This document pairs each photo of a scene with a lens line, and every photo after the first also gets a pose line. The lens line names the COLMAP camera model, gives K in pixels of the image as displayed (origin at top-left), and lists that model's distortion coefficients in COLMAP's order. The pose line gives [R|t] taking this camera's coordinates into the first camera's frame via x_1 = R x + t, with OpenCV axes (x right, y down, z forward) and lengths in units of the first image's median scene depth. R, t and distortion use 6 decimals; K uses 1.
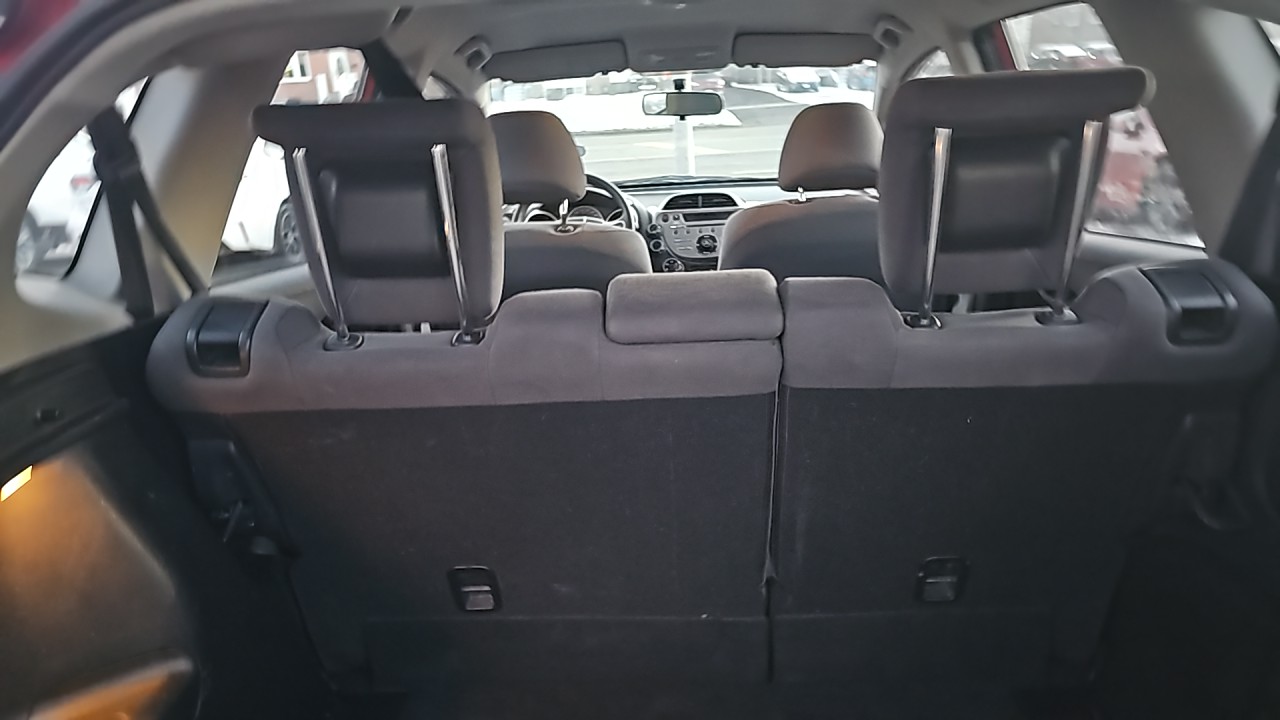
lens RADIAL K [[864.6, 0, 635.3], [0, 864.6, 360.0], [0, 0, 1]] dist [0.047249, -0.036776]
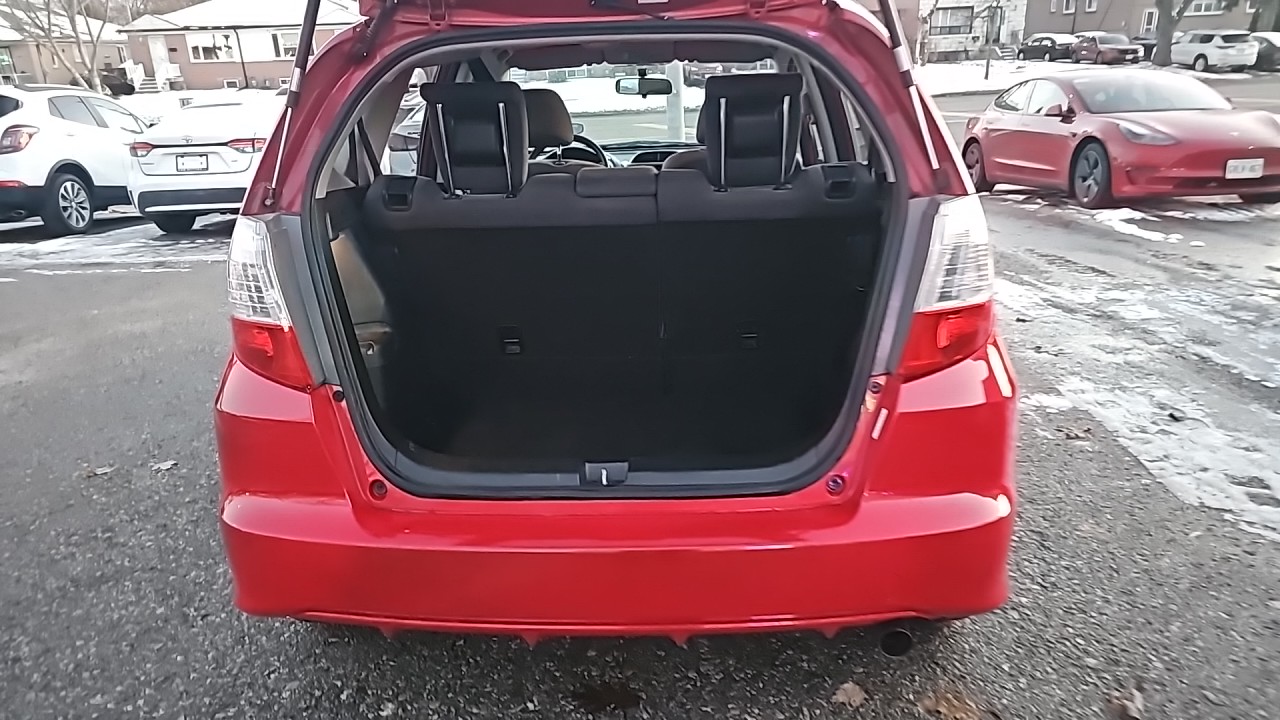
lens RADIAL K [[864.6, 0, 636.0], [0, 864.6, 367.7], [0, 0, 1]] dist [0.047249, -0.036776]
pose [[0.999913, 0.013173, 0.000431, 0.098631], [-0.013180, 0.999540, 0.027322, 0.278703], [-0.000071, -0.027326, 0.999627, -0.952478]]
